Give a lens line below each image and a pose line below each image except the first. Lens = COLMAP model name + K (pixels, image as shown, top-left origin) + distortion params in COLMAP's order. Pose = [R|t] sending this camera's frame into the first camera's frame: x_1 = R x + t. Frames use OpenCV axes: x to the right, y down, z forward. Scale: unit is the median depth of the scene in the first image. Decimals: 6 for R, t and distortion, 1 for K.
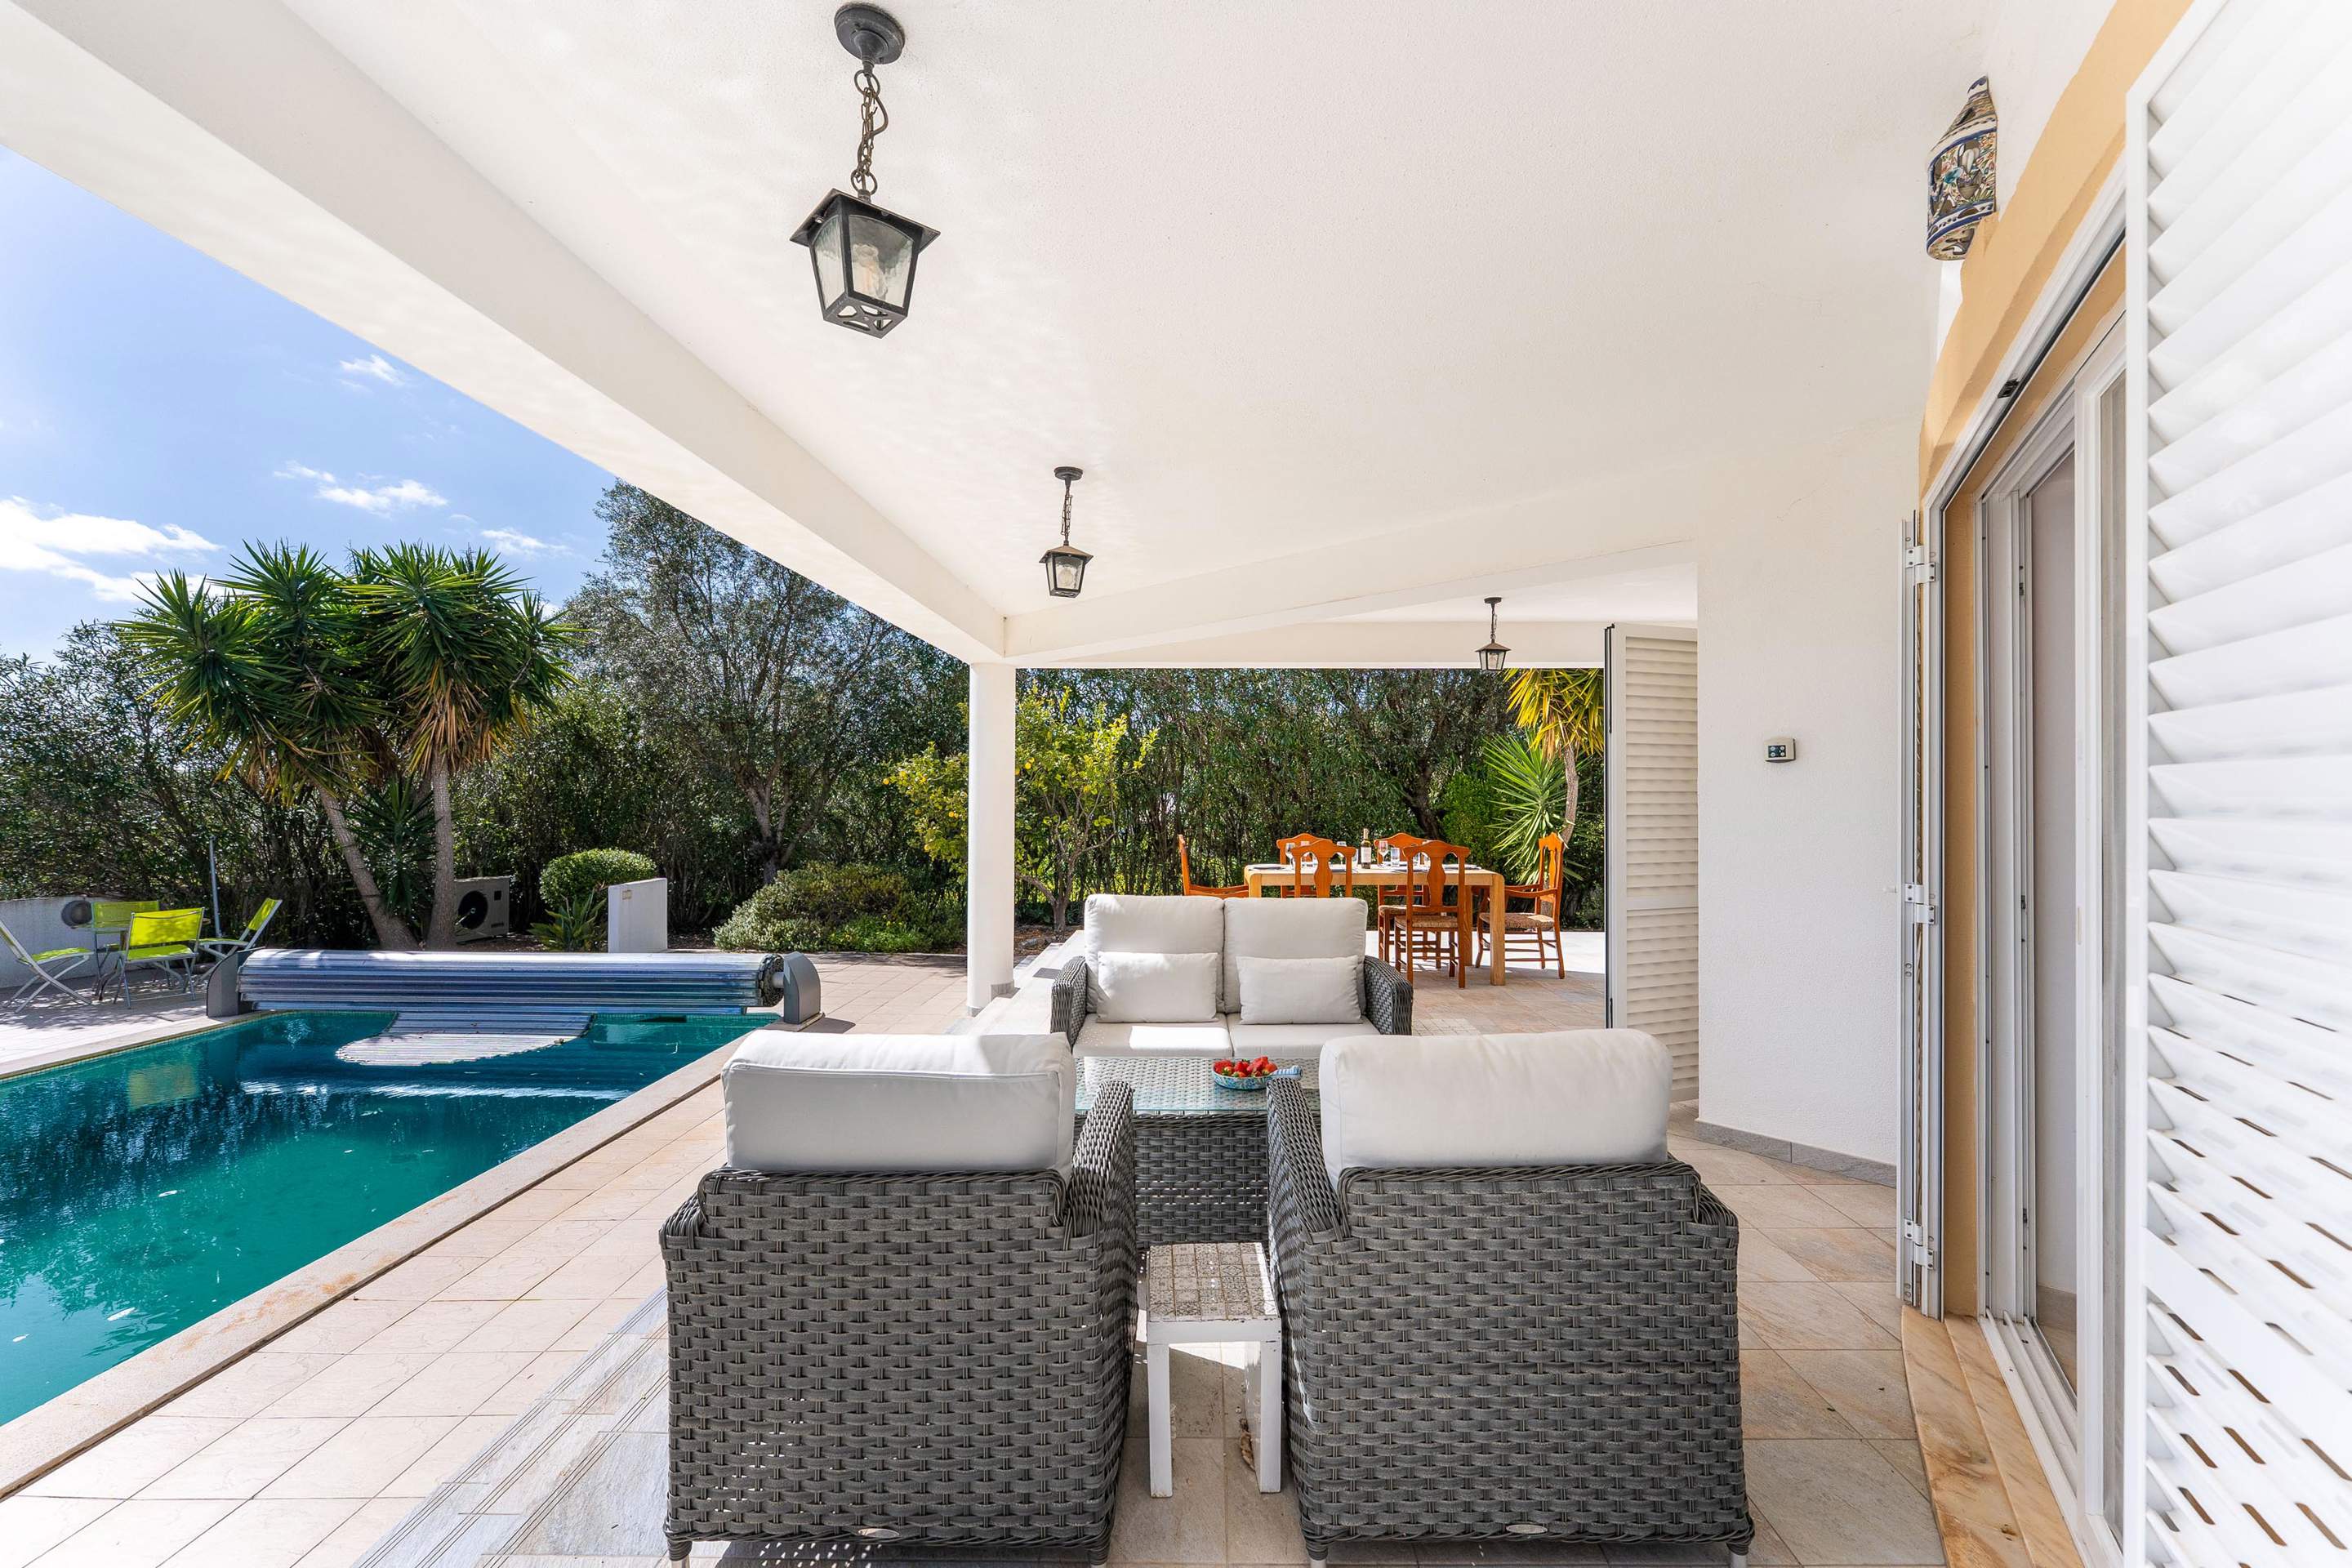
lens RADIAL K [[996.0, 0, 1176.0], [0, 996.0, 784.0], [0, 0, 1]] dist [-0.000779, -0.000053]
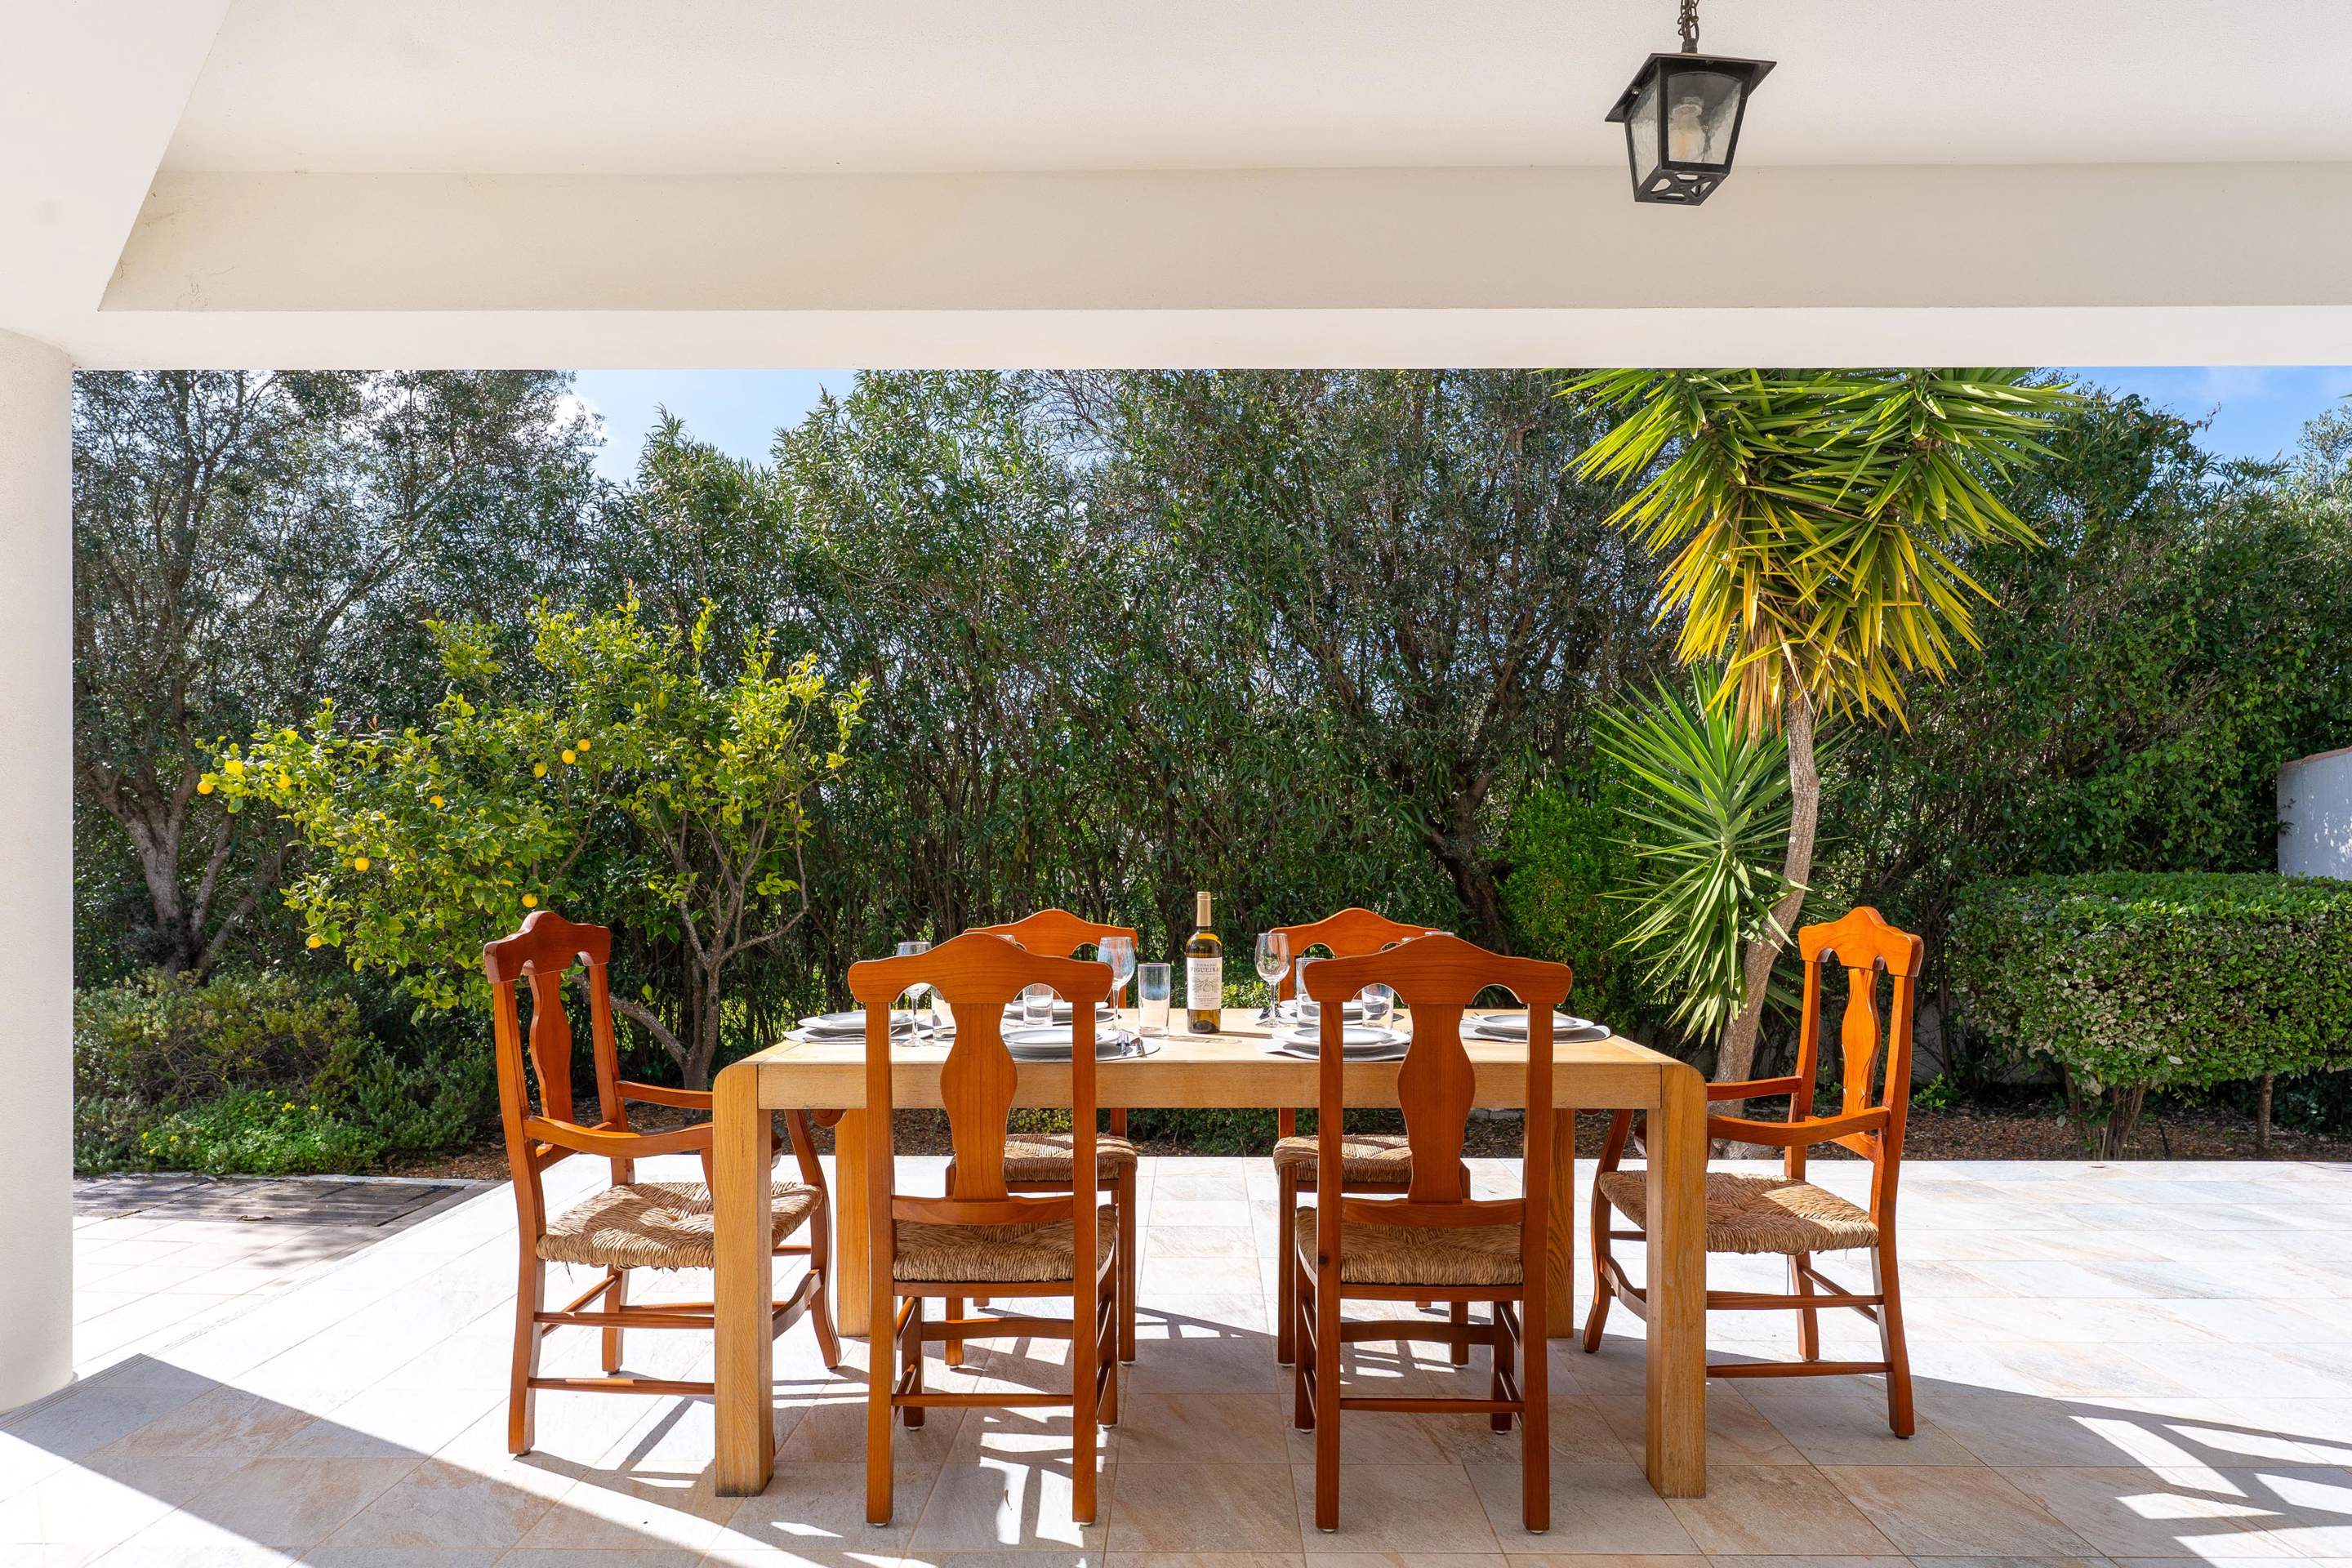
lens RADIAL K [[1288.6, 0, 1175.5], [0, 1288.6, 863.2], [0, 0, 1]] dist [0.013997, -0.000059]
pose [[0.999998, 0.001338, -0.001259, 0.122723], [-0.001325, 0.999946, 0.010275, 0.022516], [0.001273, -0.010274, 0.999946, 0.424443]]
